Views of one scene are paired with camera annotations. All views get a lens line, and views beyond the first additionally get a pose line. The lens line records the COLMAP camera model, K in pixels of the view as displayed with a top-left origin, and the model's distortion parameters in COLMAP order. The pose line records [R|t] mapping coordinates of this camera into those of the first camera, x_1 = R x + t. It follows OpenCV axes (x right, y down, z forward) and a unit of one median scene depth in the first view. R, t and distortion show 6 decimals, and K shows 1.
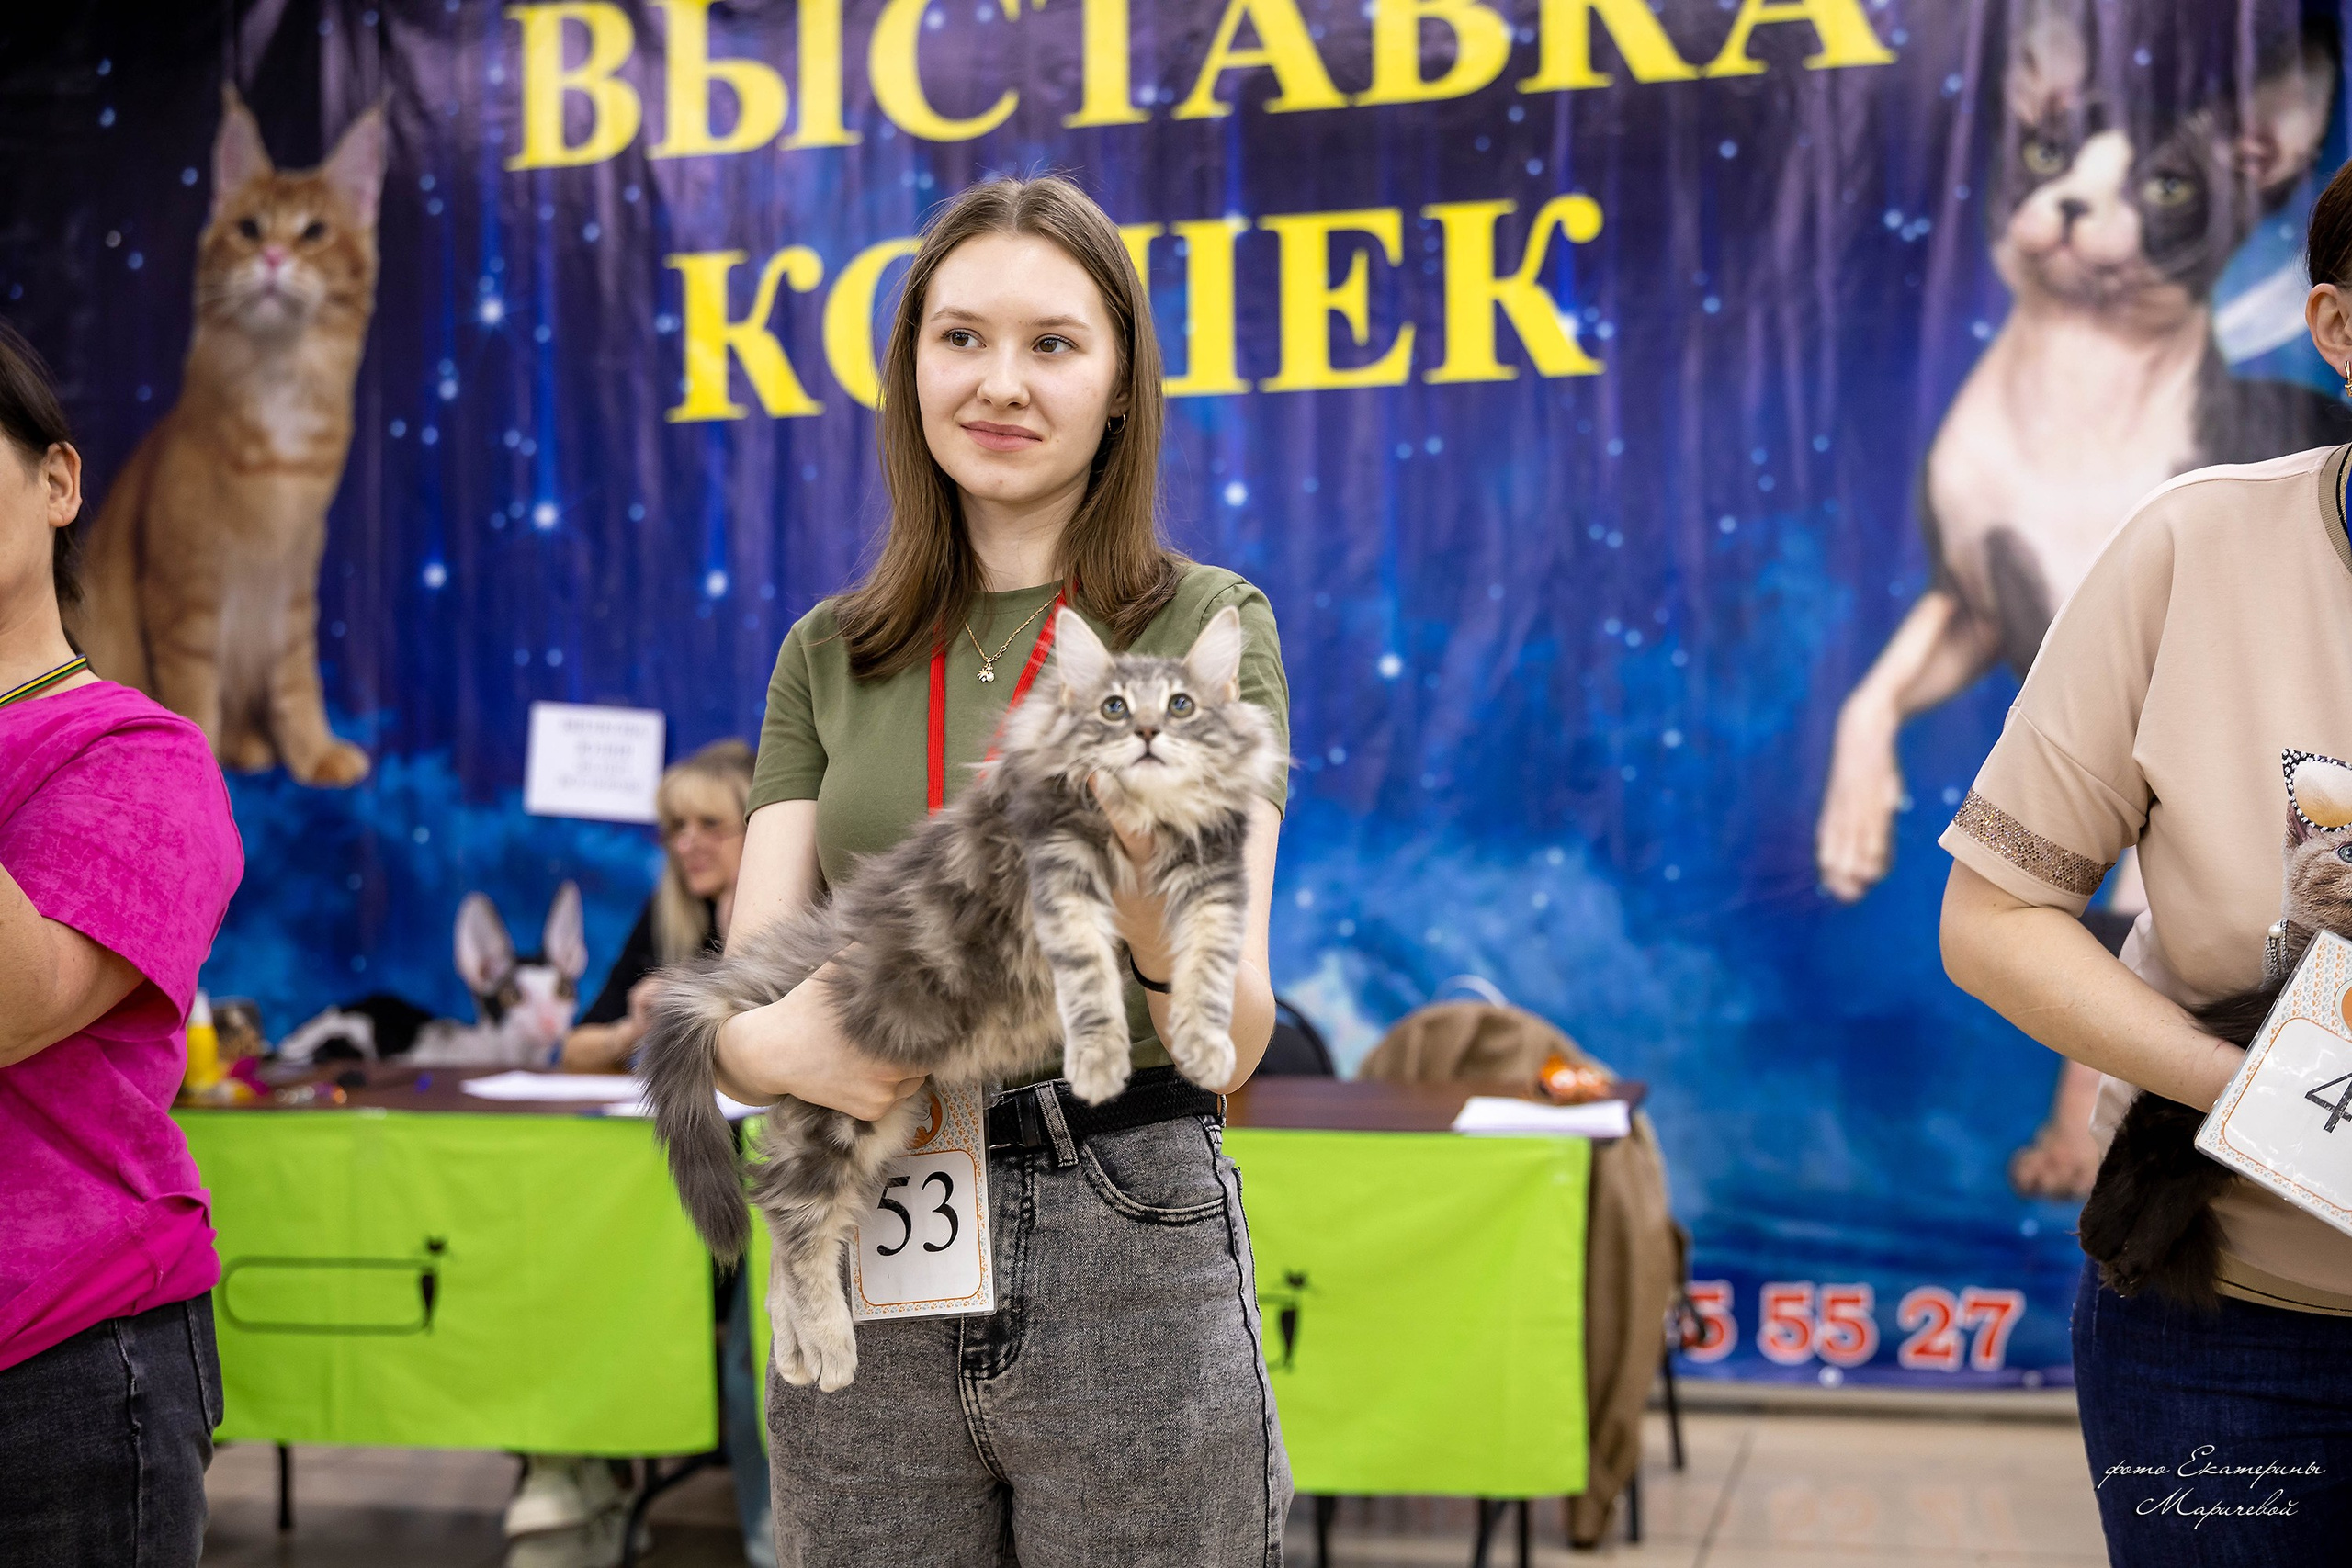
lens RADIAL K [[3140.1, 0, 1175.9], [0, 3140.1, 784.5], [0, 0, 1]] dist [0.071710, 0.000000]
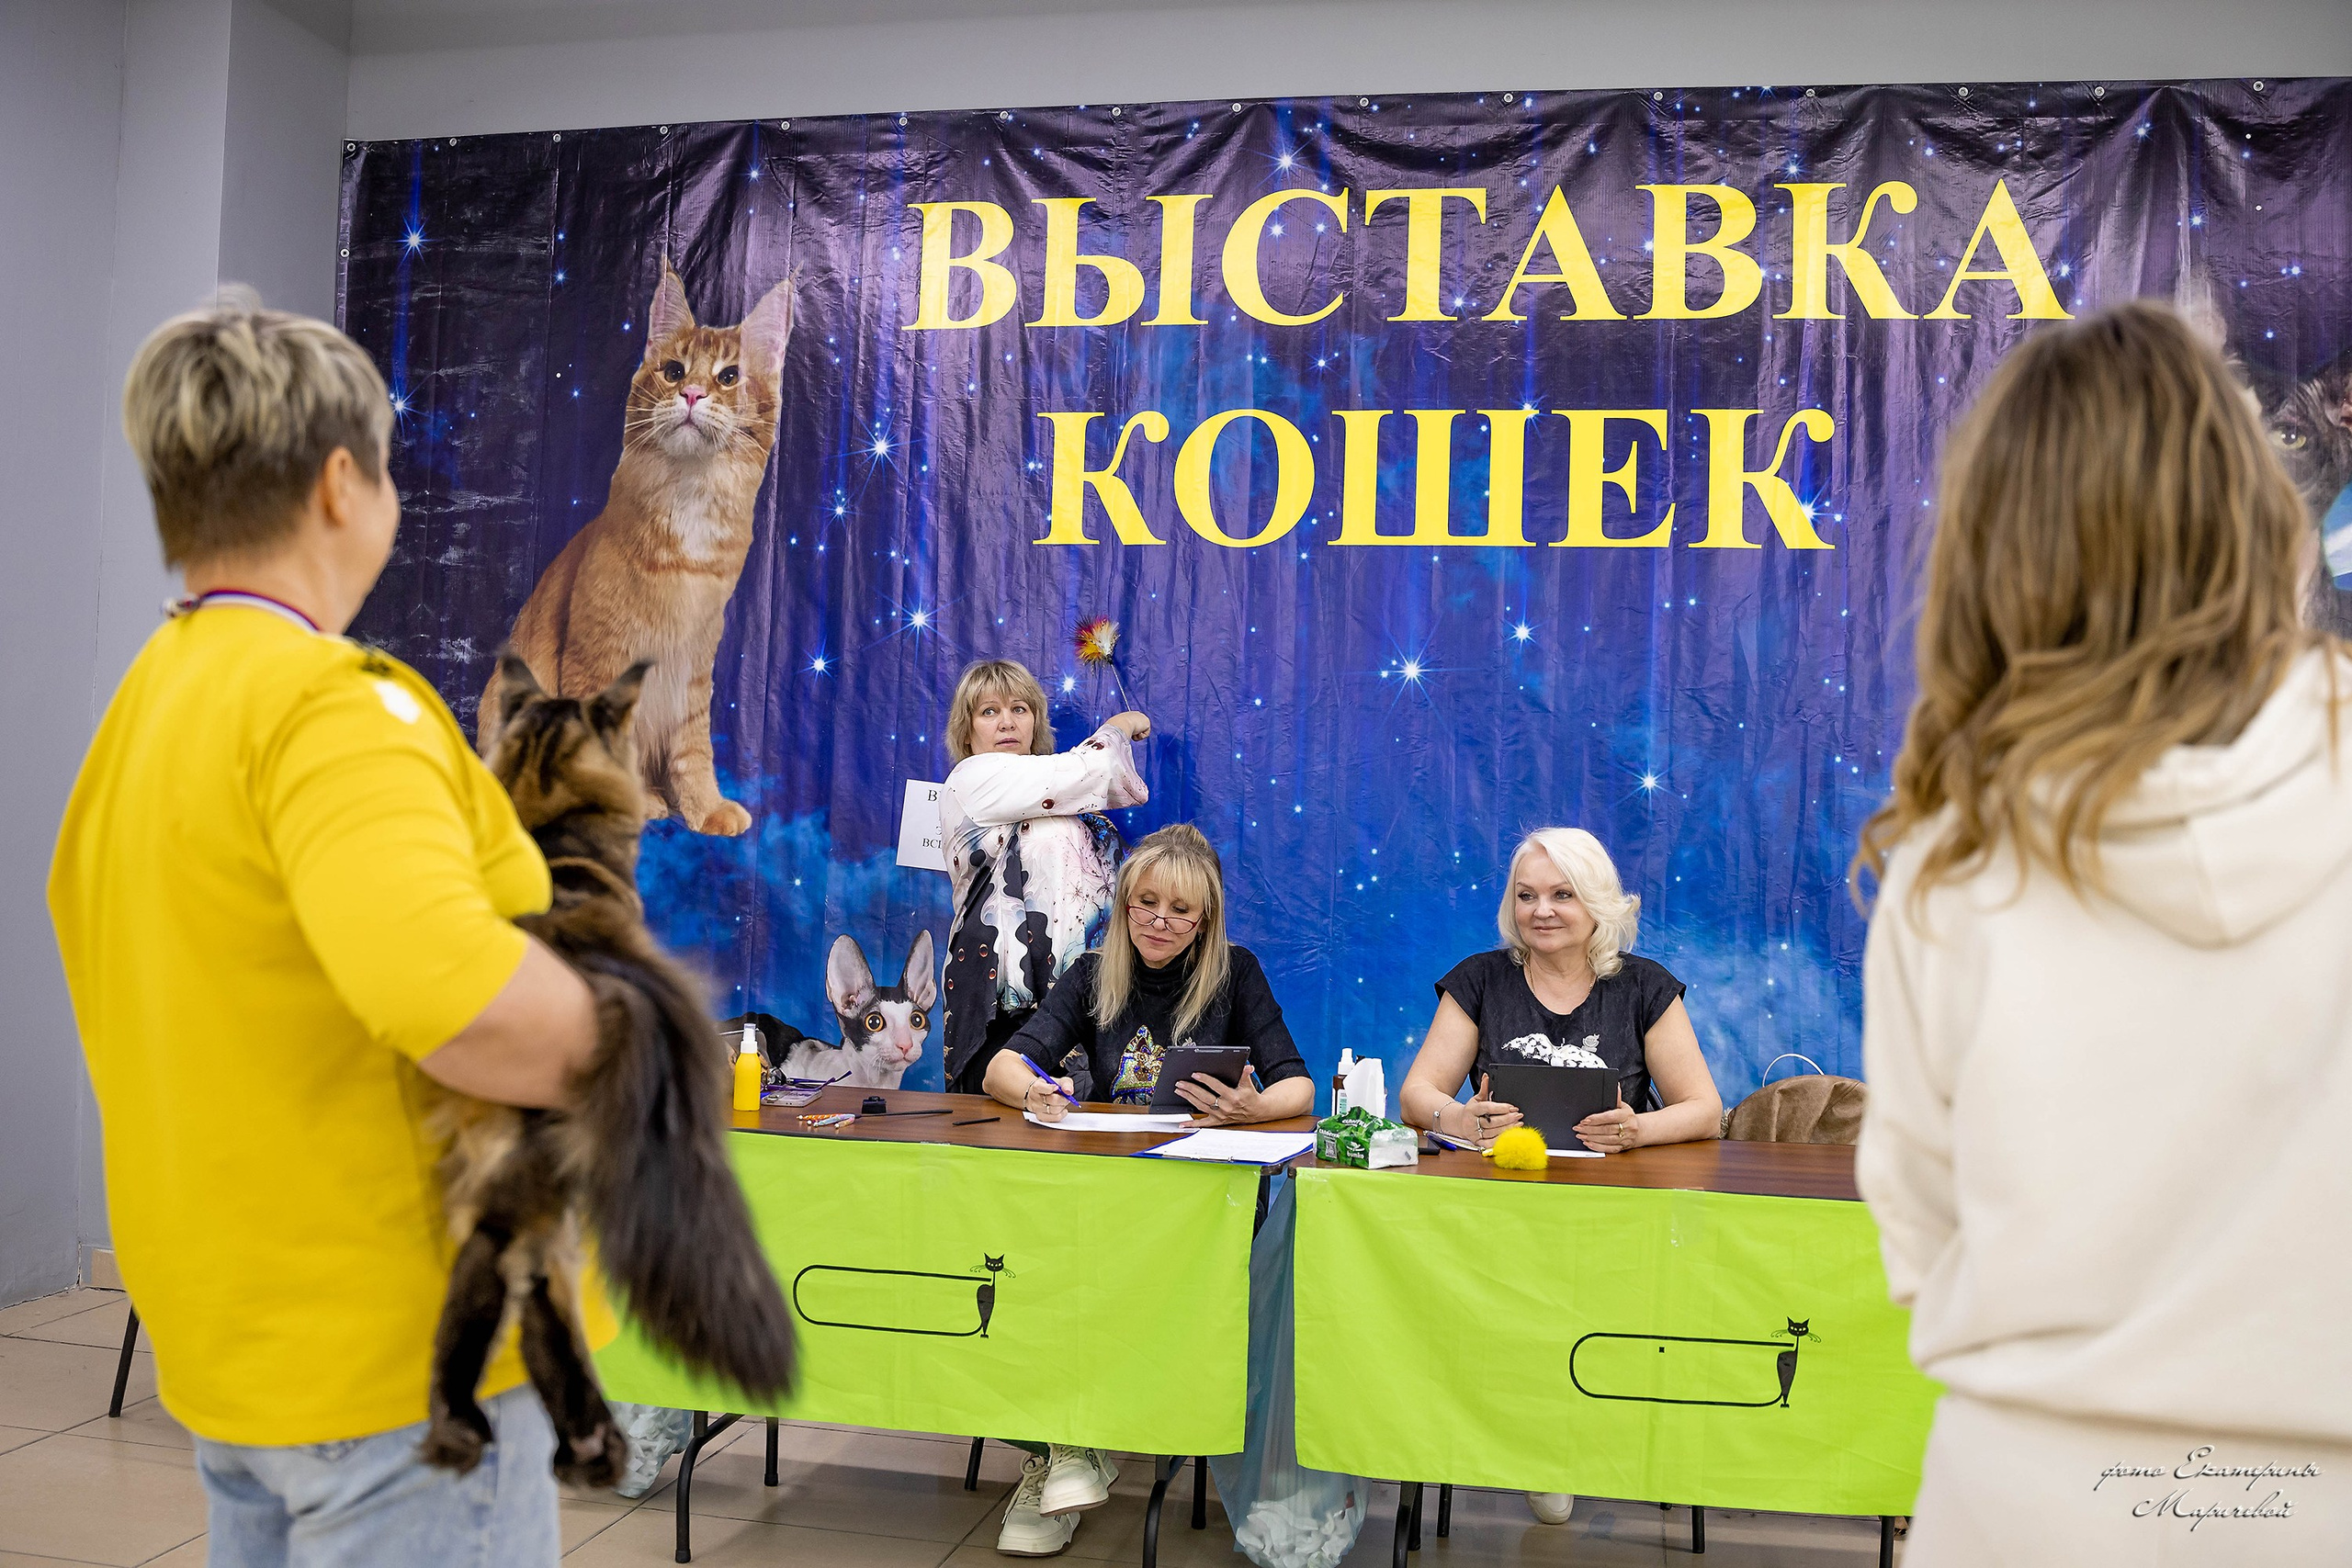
lens RADIAL K [[2325.8, 0, 1165.8], [0, 2325.8, 778.8], [0, 0, 1]] dist [-0.099573, 0.000000]
pose [[0.995937, 0.050119, 0.074817, -0.172725], [-0.047899, 0.998365, -0.031181, -0.002224], [-0.076258, 0.027471, 0.996710, 0.121418]]
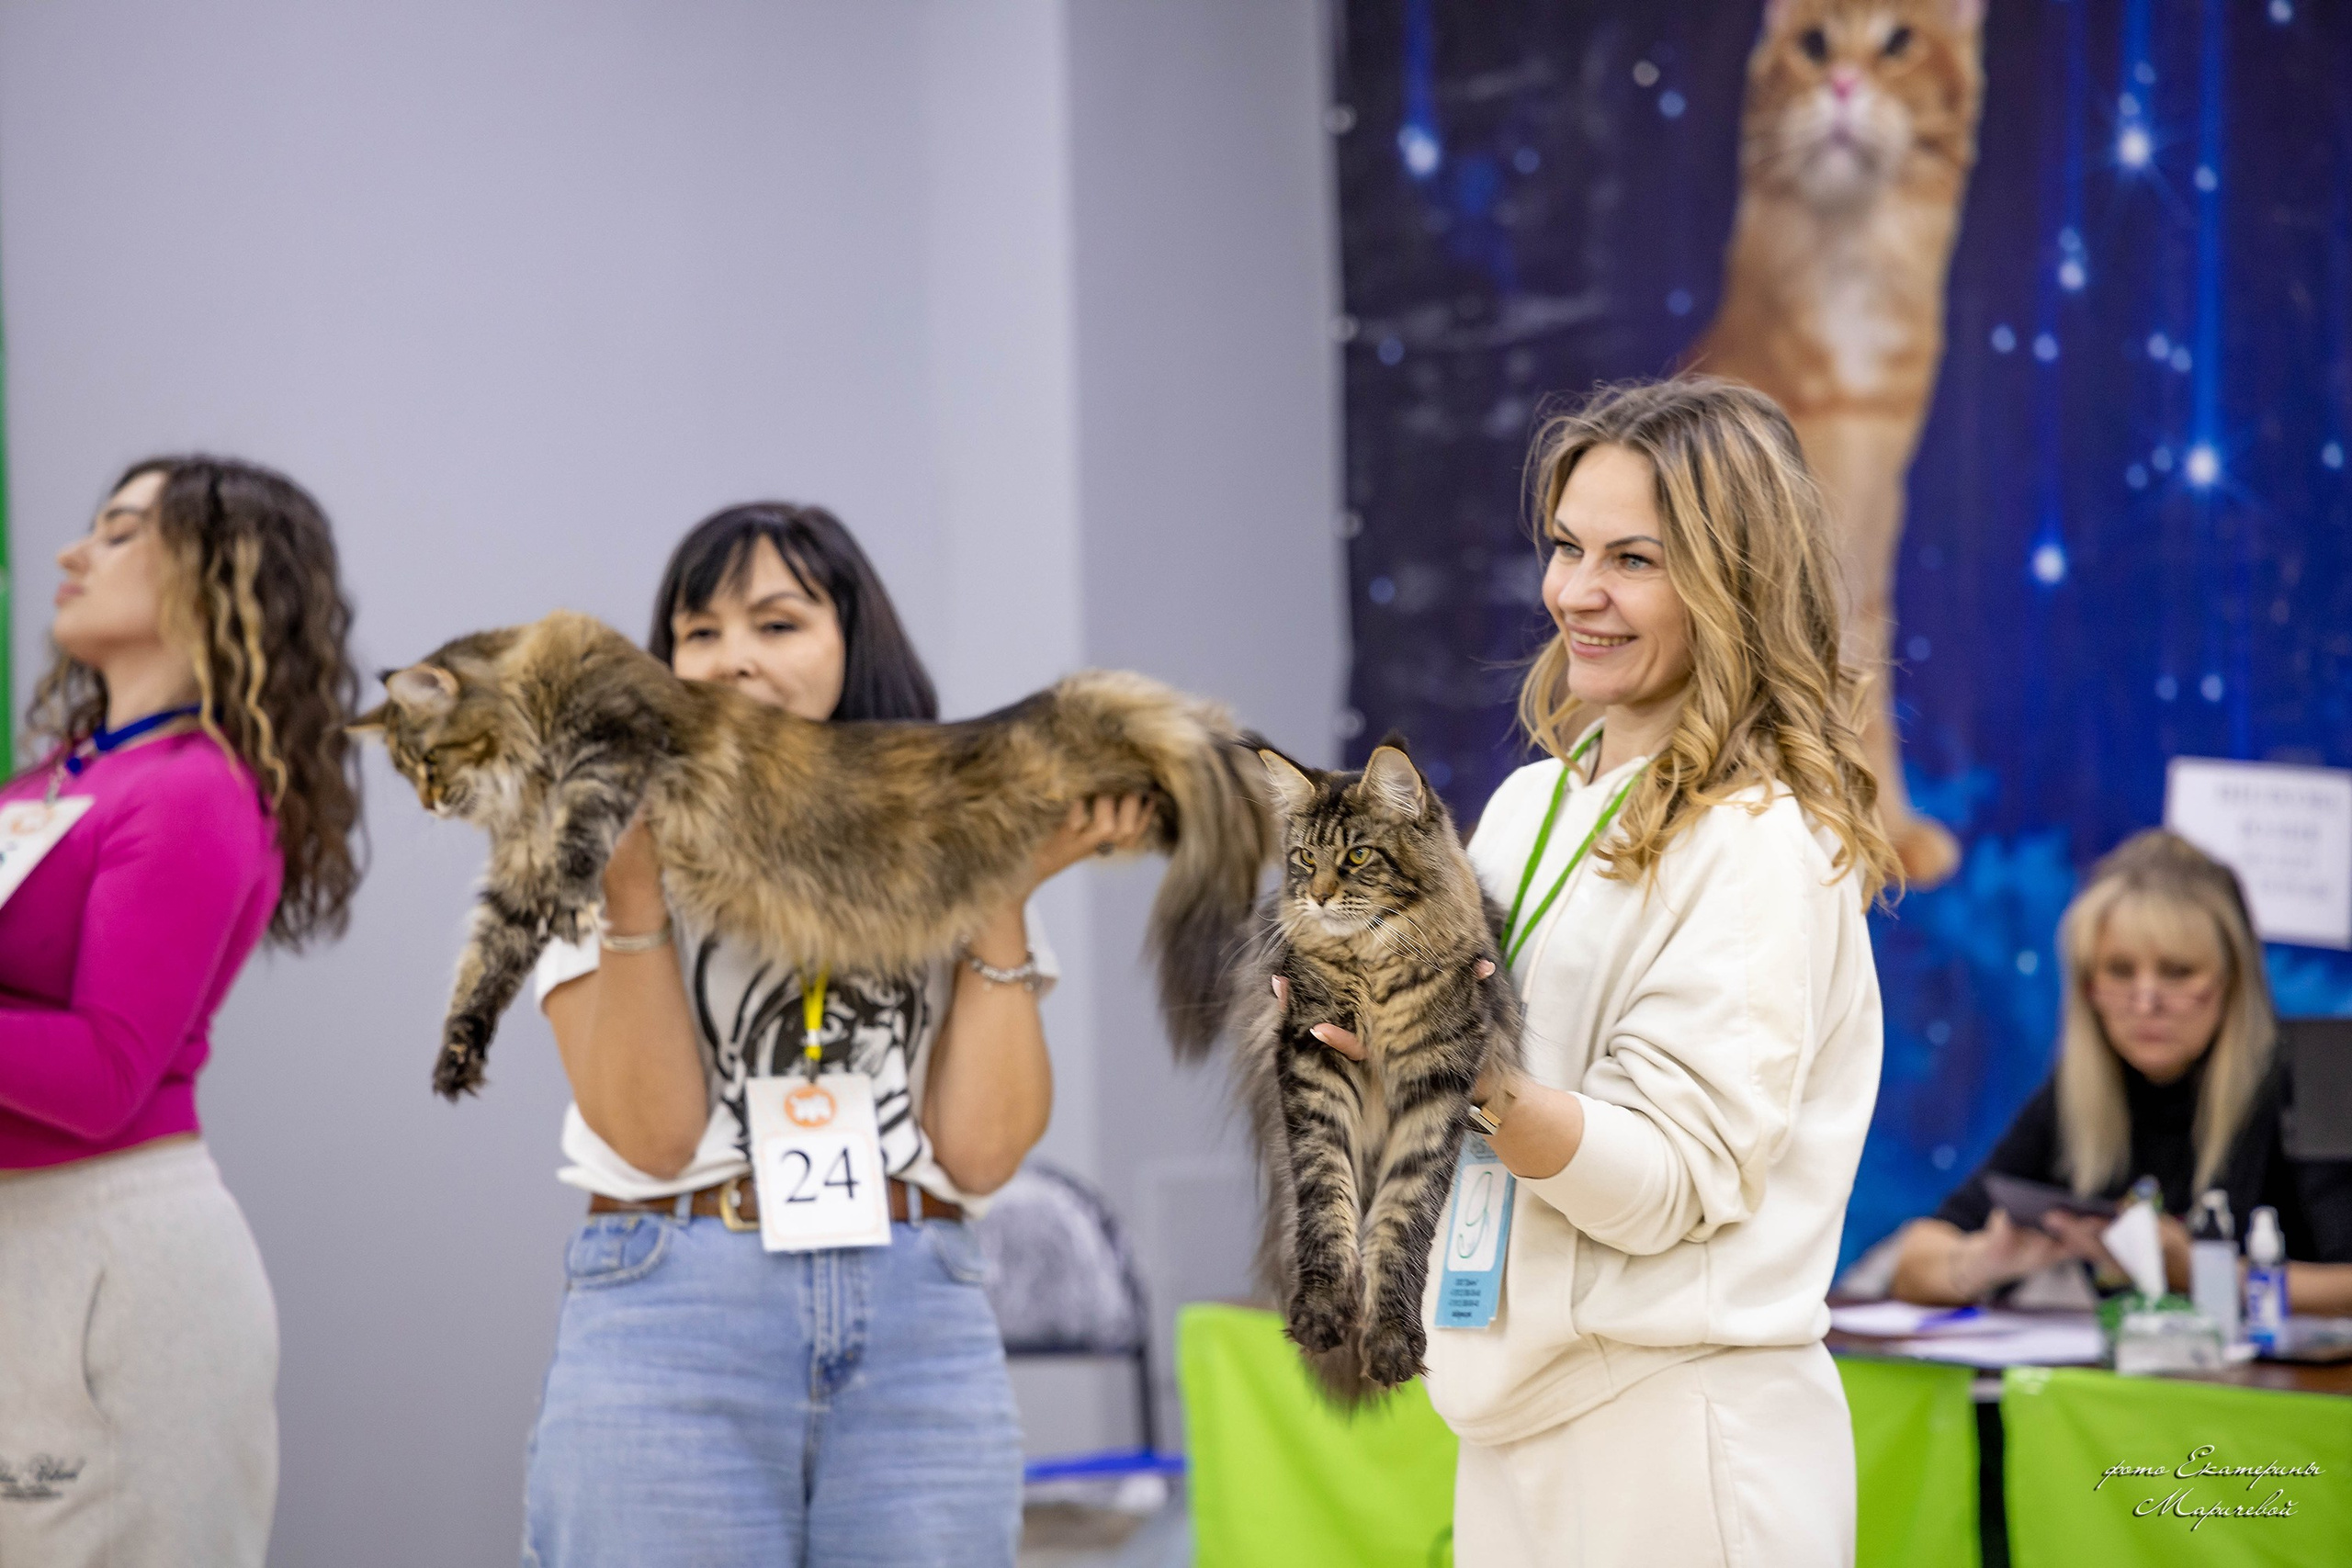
lens RADIAL K [[6760.4, 0, 1179.1], [0, 6760.4, 778.2], [0, 0, 1]] dist [1.080538, 0.000000]
pose [[0.853319, -0.007594, -0.521335, 0.362256], [0.003523, 0.999955, -0.008799, -0.010493], [0.521378, 0.005672, 0.853307, -0.313852]]
